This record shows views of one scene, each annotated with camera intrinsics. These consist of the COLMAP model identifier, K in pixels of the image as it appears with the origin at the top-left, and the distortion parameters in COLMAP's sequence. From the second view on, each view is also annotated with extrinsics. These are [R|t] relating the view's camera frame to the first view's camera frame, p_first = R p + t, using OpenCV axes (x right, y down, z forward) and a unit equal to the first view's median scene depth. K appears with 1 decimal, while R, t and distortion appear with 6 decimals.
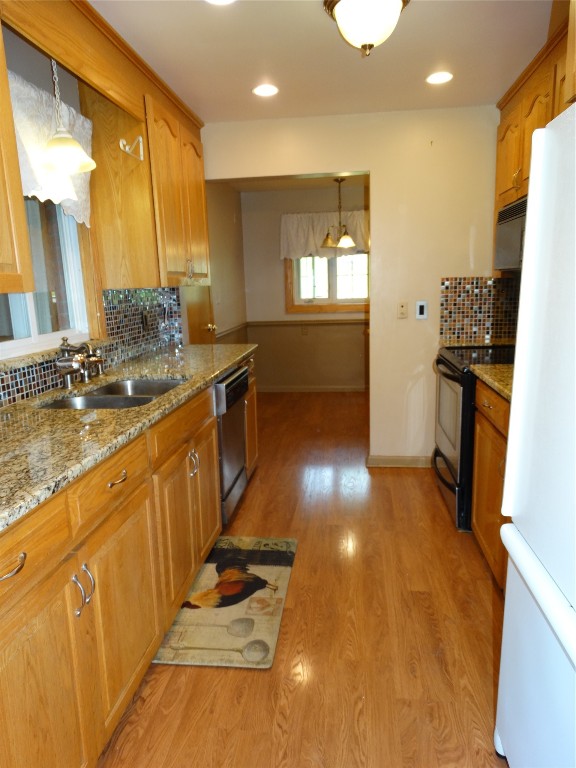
lens RADIAL K [[536.9, 0, 287.4], [0, 536.9, 379.2], [0, 0, 1]] dist [-0.009557, 0.005876]
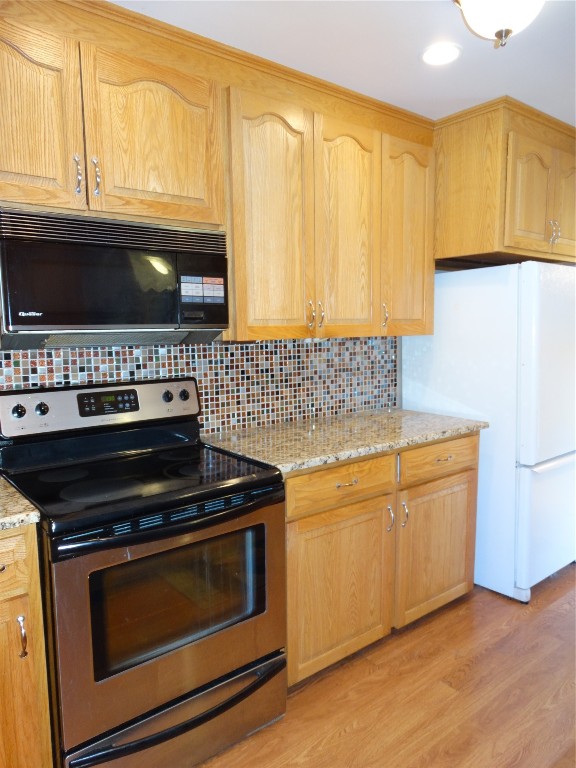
lens RADIAL K [[547.9, 0, 288.0], [0, 547.9, 384.0], [0, 0, 1]] dist [-0.003934, -0.000429]
pose [[-0.711902, -0.042844, 0.700971, -0.199889], [0.152907, 0.964735, 0.214257, -0.363193], [-0.685430, 0.259713, -0.680246, 1.905247]]
